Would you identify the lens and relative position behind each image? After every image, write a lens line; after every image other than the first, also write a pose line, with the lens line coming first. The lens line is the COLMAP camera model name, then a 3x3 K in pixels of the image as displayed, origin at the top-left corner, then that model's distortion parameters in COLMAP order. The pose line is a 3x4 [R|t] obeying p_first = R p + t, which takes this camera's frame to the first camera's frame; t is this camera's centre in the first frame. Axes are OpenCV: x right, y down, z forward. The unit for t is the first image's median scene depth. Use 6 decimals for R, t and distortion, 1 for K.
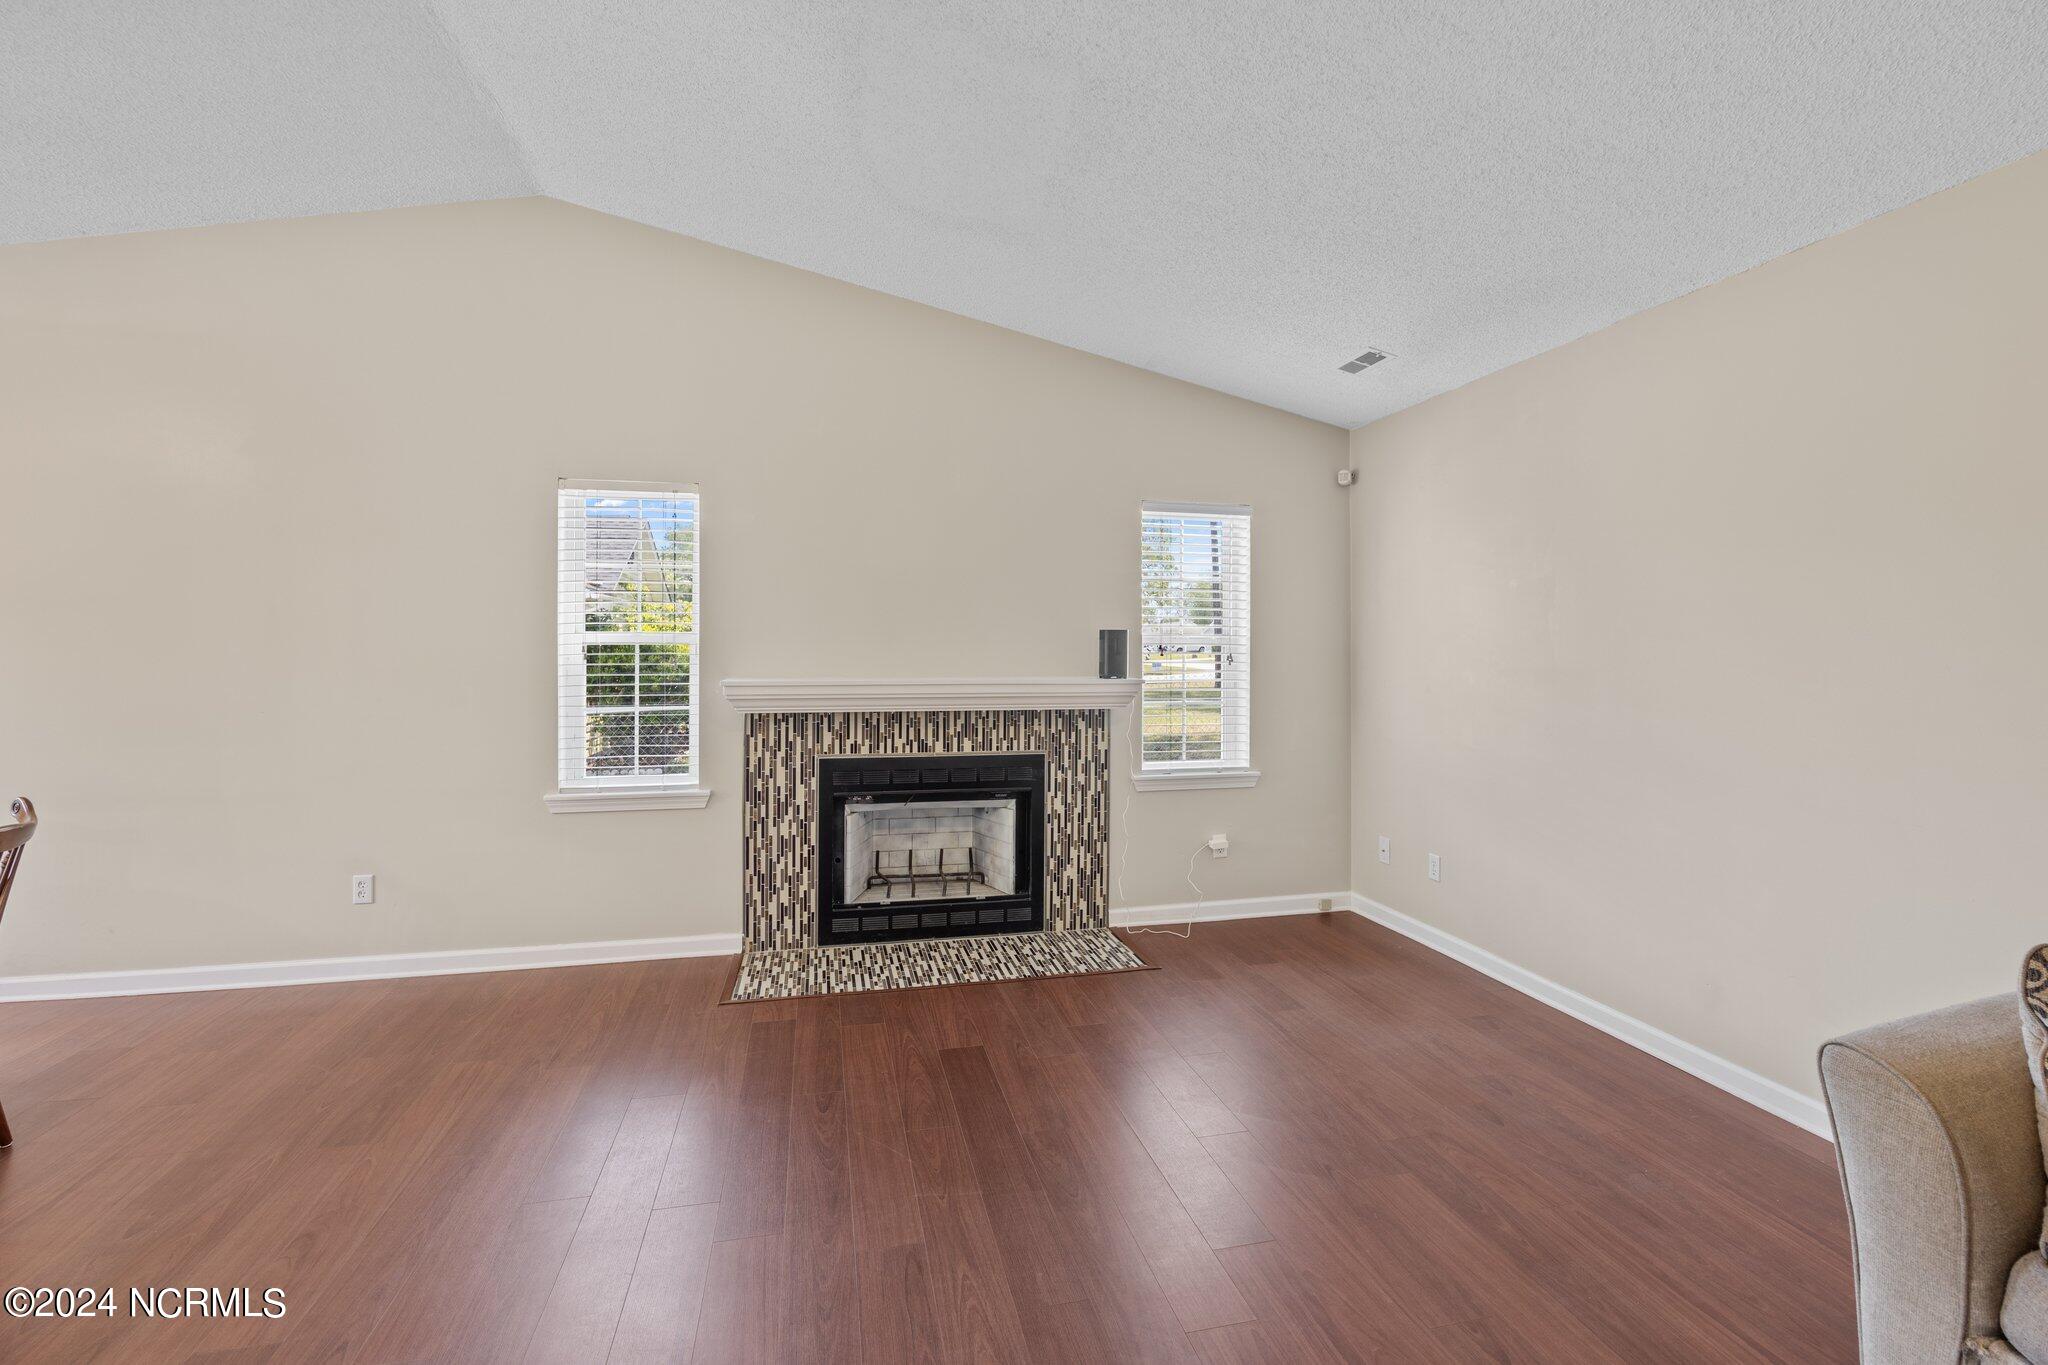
lens RADIAL K [[895.2, 0, 1023.0], [0, 895.2, 655.9], [0, 0, 1]] dist [-0.013184, 0.000018]
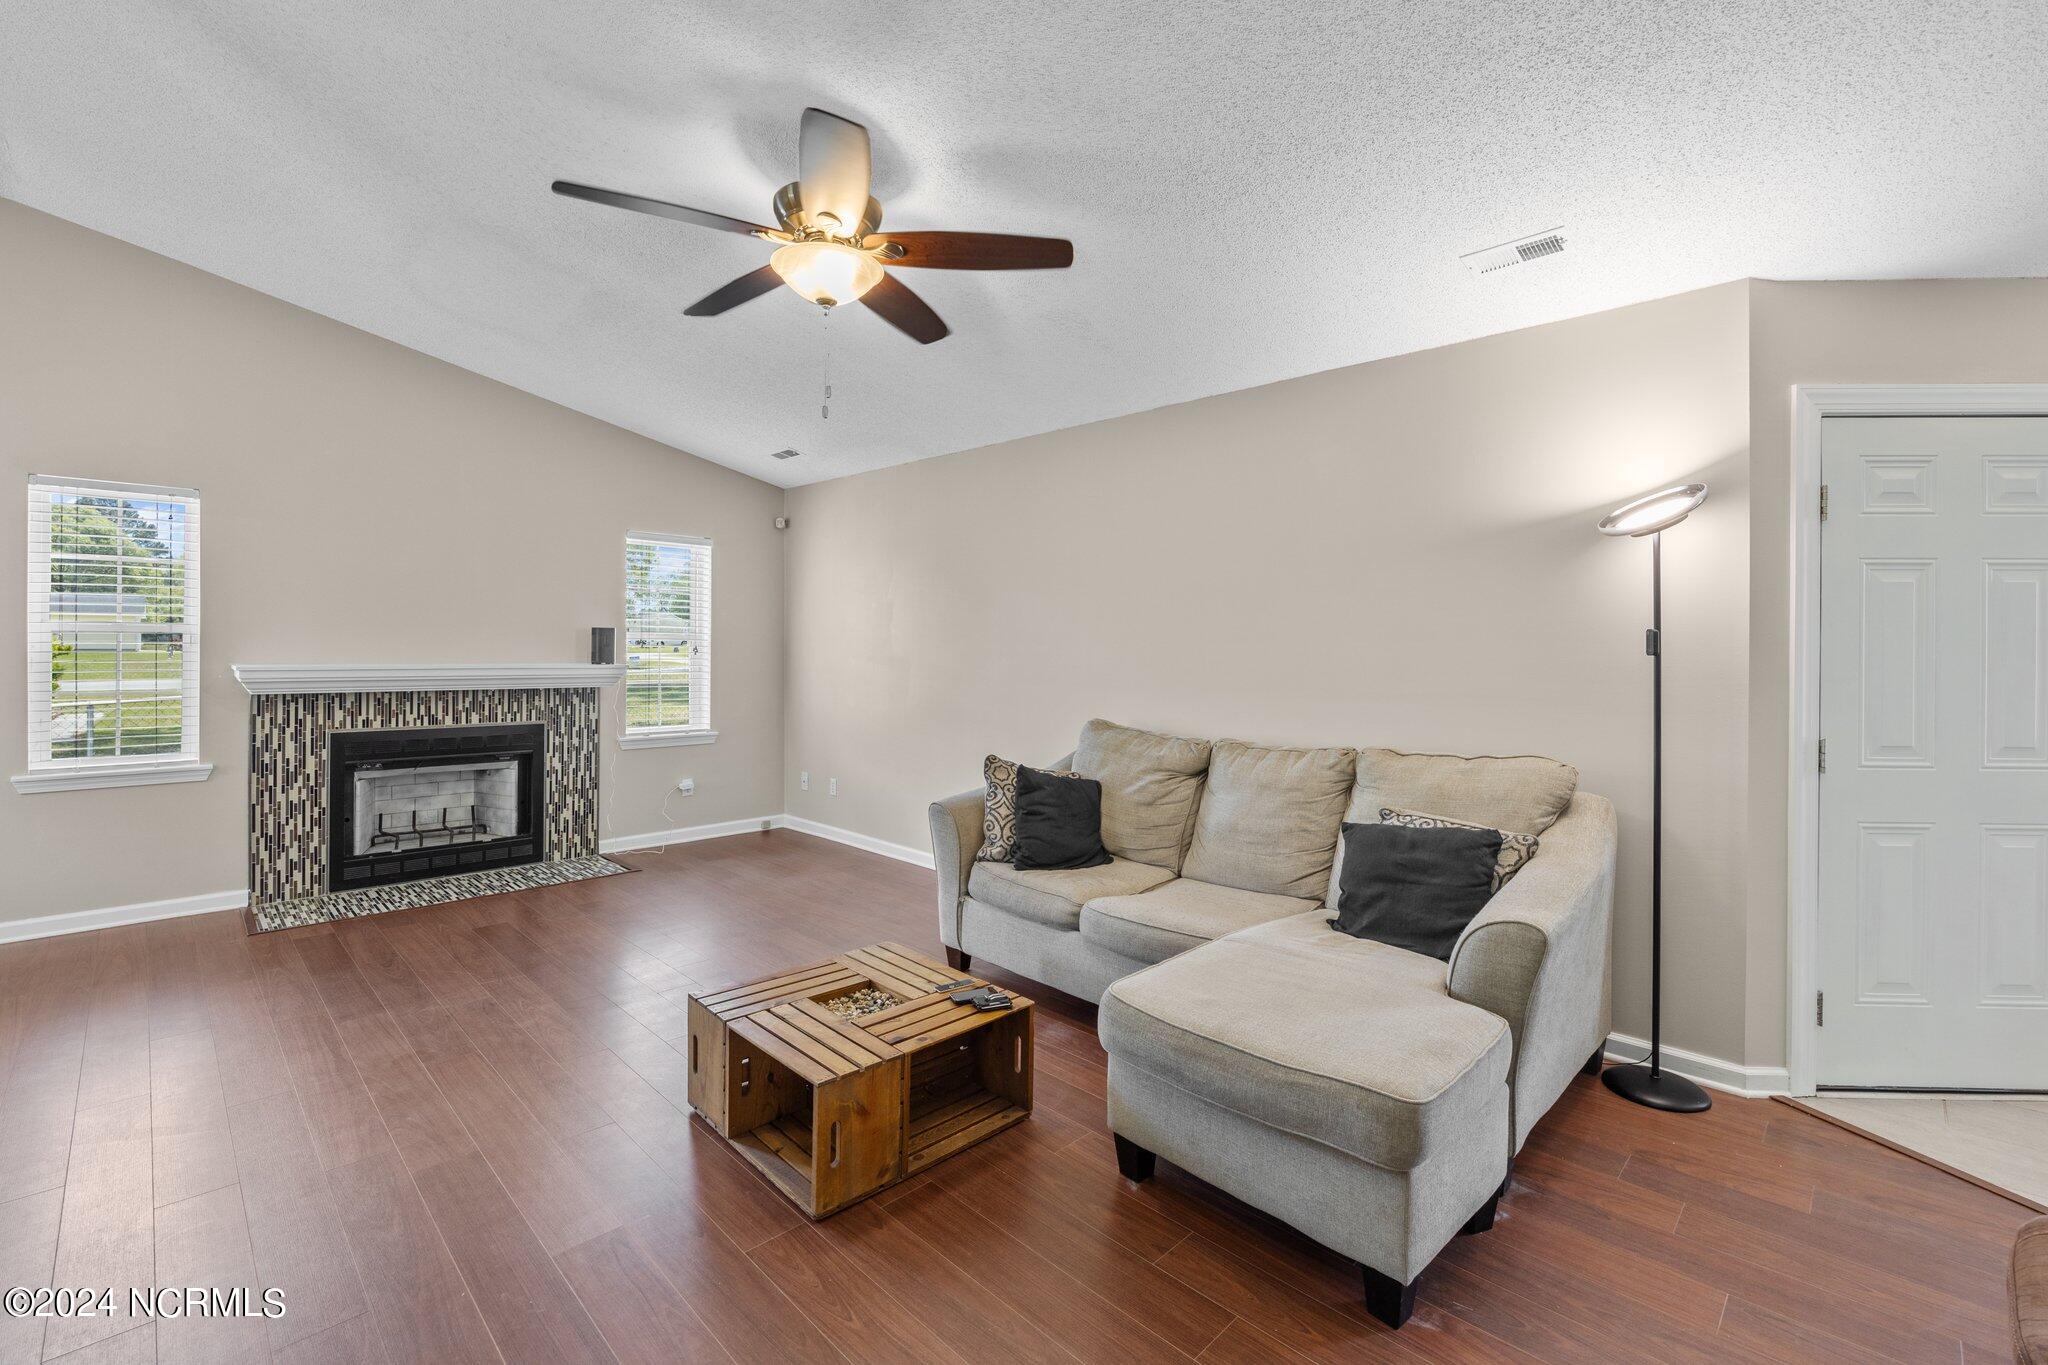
lens RADIAL K [[895.2, 0, 1023.0], [0, 895.2, 655.9], [0, 0, 1]] dist [-0.013184, 0.000018]
pose [[0.848068, 0.002209, 0.529882, -0.073013], [-0.006035, 0.999967, 0.005490, 0.002098], [-0.529853, -0.007854, 0.848053, -0.453806]]
